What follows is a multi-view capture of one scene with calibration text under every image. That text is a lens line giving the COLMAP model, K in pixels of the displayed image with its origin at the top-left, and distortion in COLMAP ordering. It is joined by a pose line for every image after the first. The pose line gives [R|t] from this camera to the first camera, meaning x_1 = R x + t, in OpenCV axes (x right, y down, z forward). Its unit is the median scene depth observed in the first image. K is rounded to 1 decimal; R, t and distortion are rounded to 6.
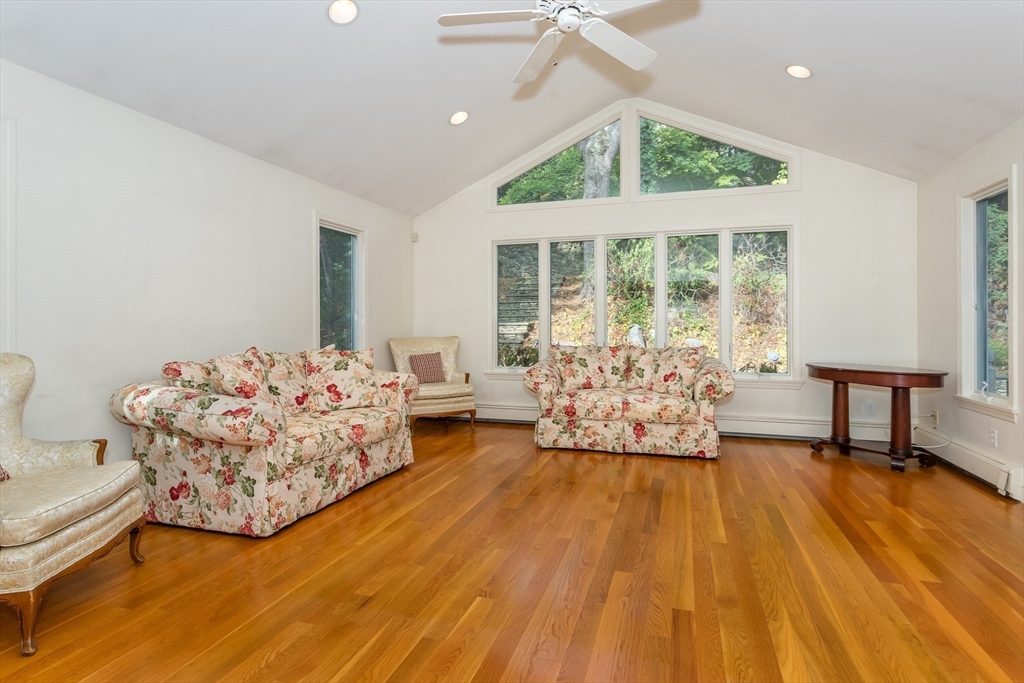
lens RADIAL K [[492.5, 0, 561.1], [0, 492.5, 331.7], [0, 0, 1]] dist [0.001348, 0.000136]
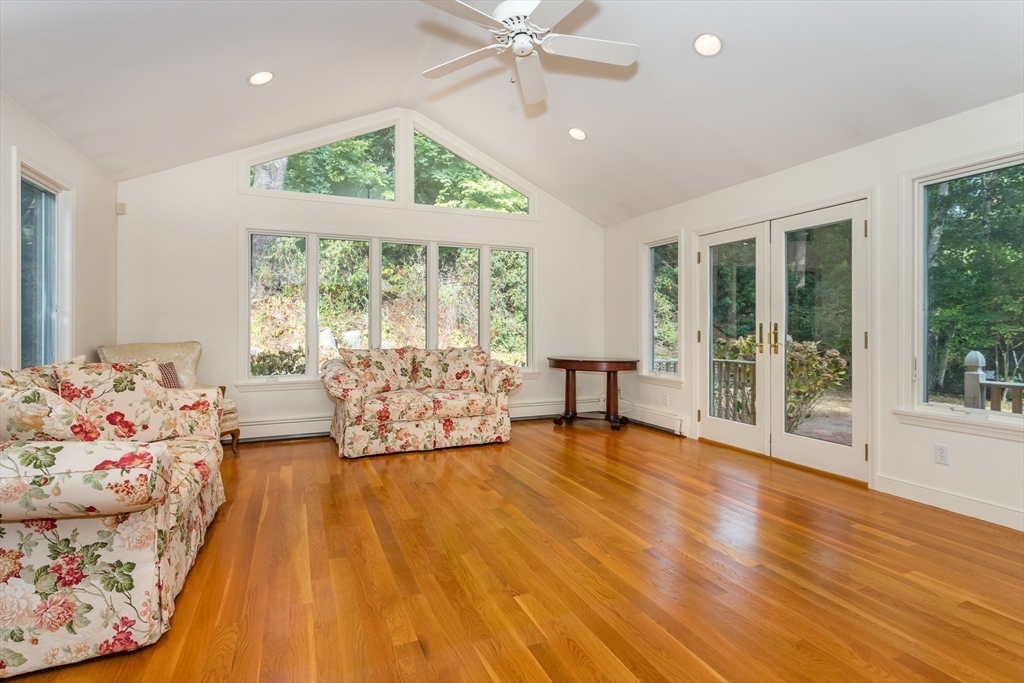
lens RADIAL K [[465.5, 0, 507.8], [0, 465.5, 331.7], [0, 0, 1]] dist [0.002161, 0.000417]
pose [[0.787603, -0.003942, 0.616170, -0.367023], [0.007878, 0.999962, -0.003673, 0.000230], [-0.616132, 0.007747, 0.787605, 0.122954]]
